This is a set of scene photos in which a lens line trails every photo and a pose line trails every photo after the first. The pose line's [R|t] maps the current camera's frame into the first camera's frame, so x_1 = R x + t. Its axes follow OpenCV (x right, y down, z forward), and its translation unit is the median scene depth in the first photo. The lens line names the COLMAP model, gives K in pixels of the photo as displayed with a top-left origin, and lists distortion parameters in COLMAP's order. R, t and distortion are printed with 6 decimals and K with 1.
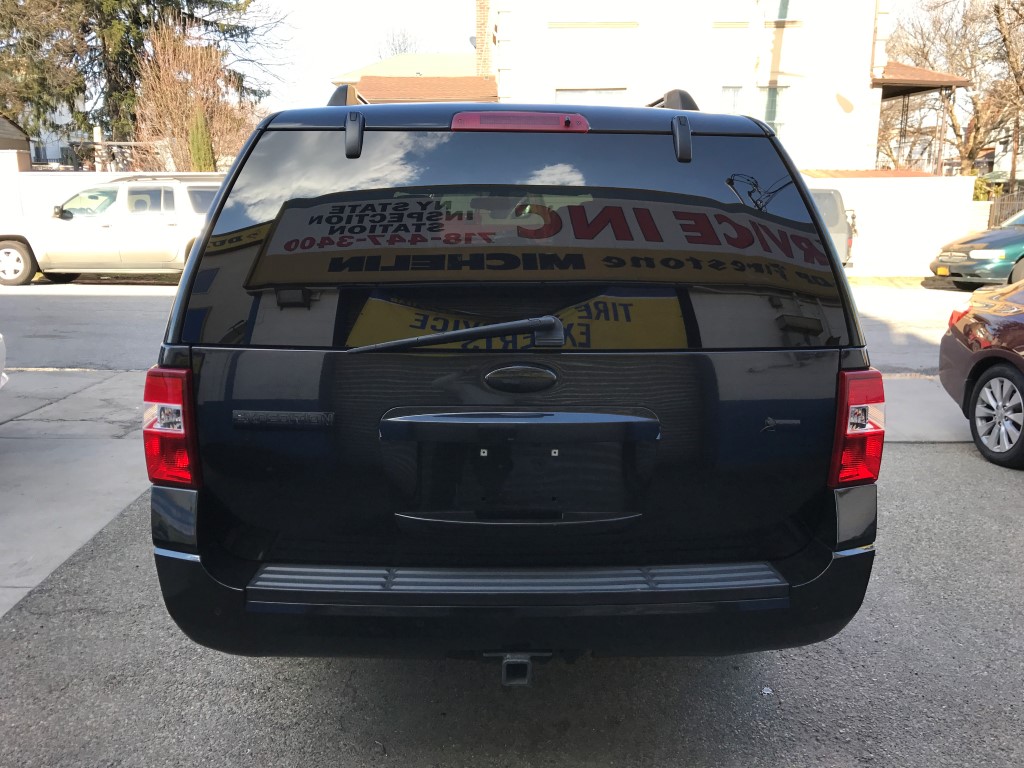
lens RADIAL K [[833.6, 0, 504.1], [0, 833.6, 379.0], [0, 0, 1]] dist [0.029634, -0.020424]
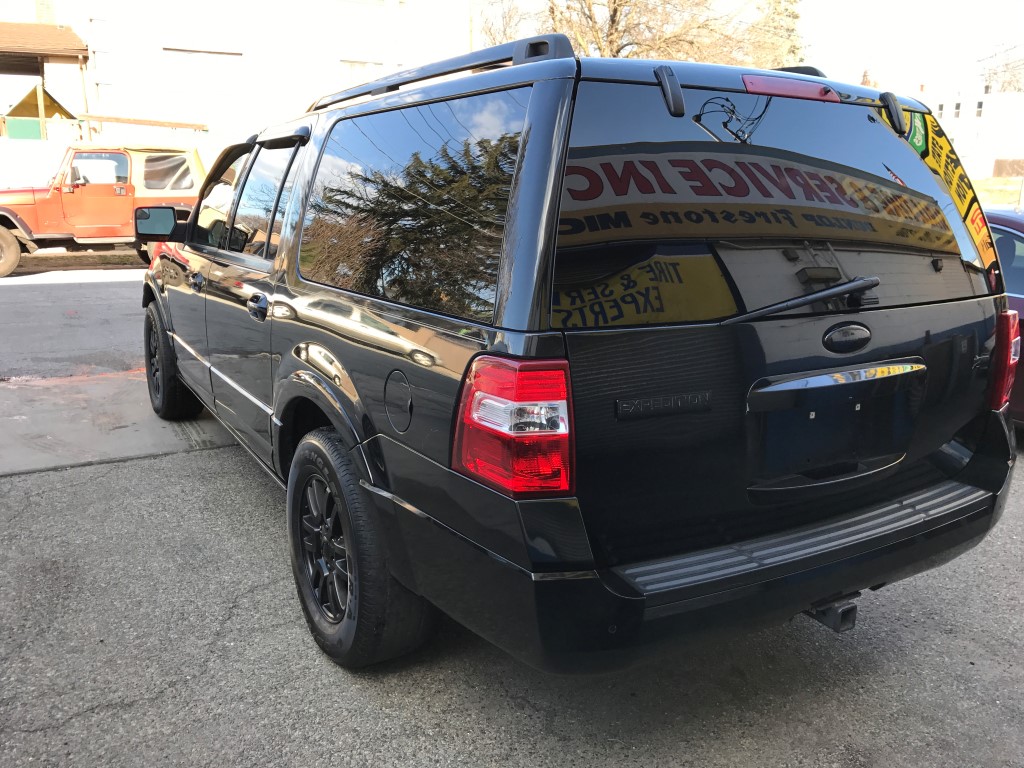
lens RADIAL K [[833.6, 0, 482.4], [0, 833.6, 413.4], [0, 0, 1]] dist [0.029634, -0.020424]
pose [[0.885033, -0.124565, 0.448554, -0.553724], [0.093132, 0.991434, 0.091568, -0.023991], [-0.456118, -0.039266, 0.889053, 0.209802]]
